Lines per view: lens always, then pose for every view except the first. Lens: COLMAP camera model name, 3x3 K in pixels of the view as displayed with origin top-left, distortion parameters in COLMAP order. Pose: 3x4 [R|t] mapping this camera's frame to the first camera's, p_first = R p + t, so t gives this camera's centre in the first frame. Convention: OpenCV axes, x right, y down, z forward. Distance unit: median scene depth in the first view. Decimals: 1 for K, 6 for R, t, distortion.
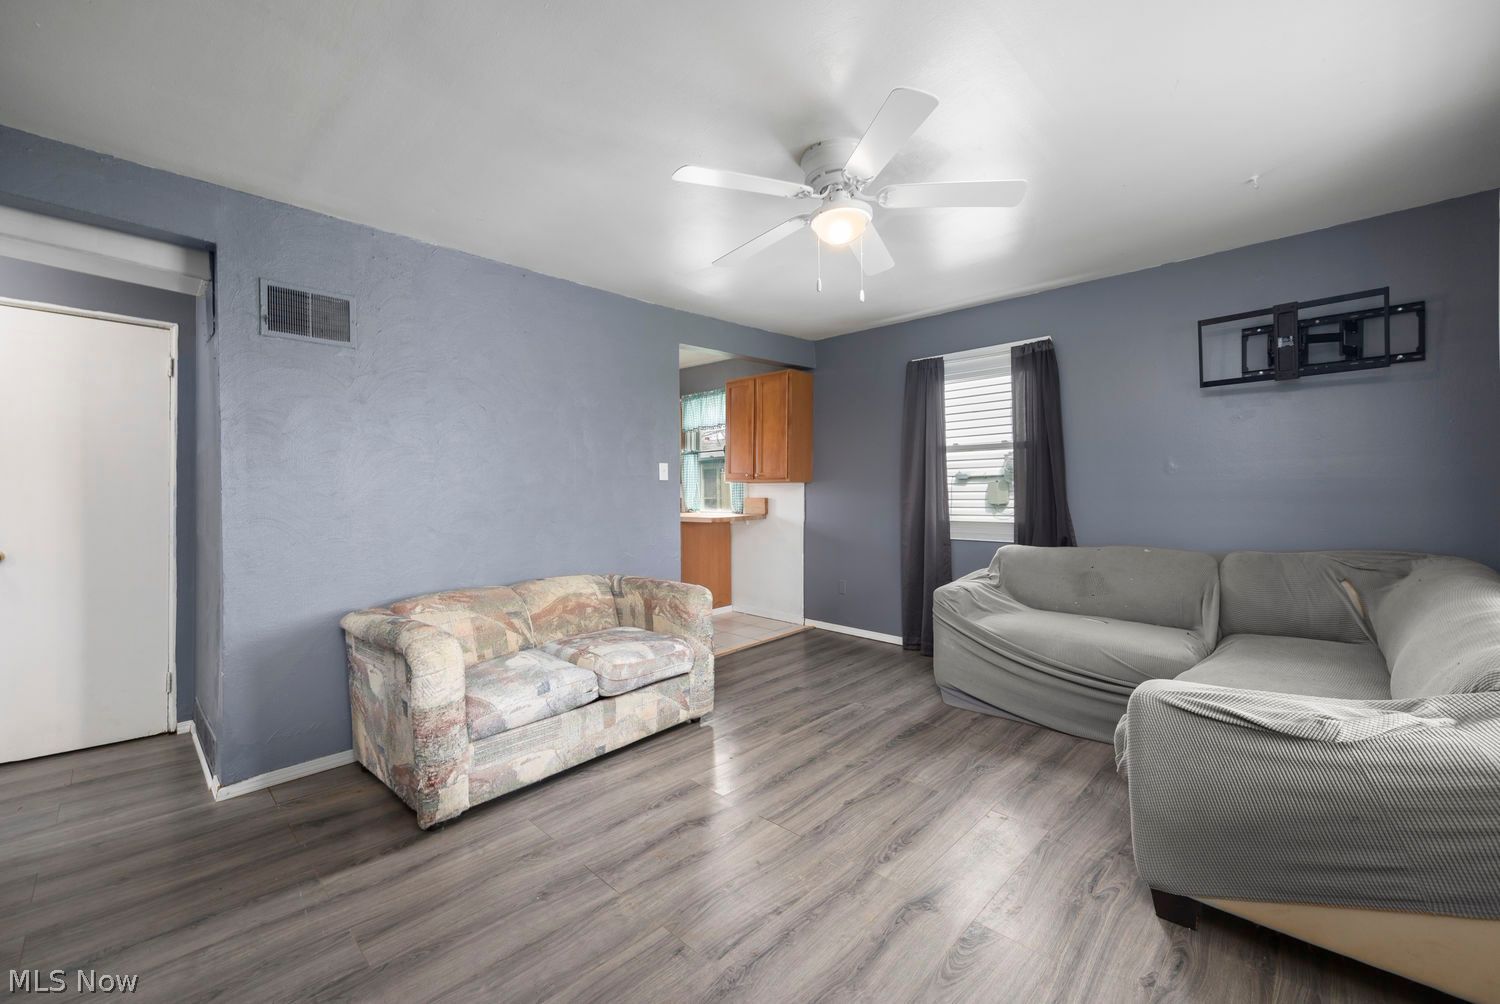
lens RADIAL K [[636.4, 0, 742.8], [0, 636.4, 494.4], [0, 0, 1]] dist [0.012184, -0.000010]
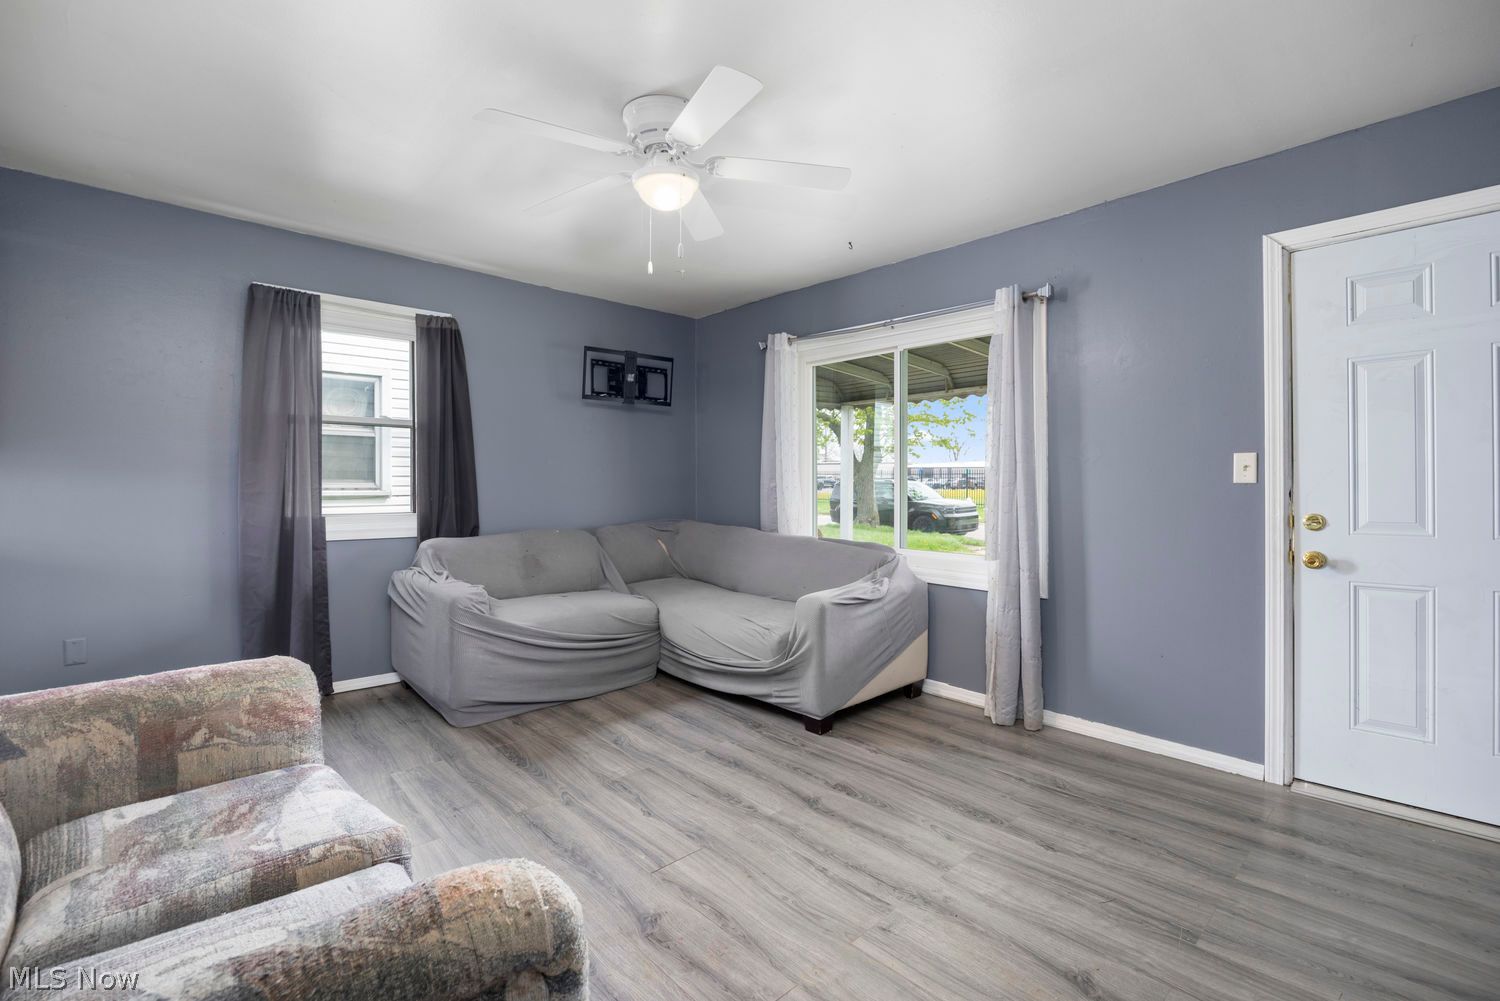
lens RADIAL K [[672.8, 0, 784.2], [0, 672.8, 481.2], [0, 0, 1]] dist [-0.011863, 0.000507]
pose [[-0.003743, 0.010044, 0.999943, -0.696064], [-0.002634, 0.999946, -0.010054, 0.009940], [-0.999990, -0.002671, -0.003716, 0.695983]]
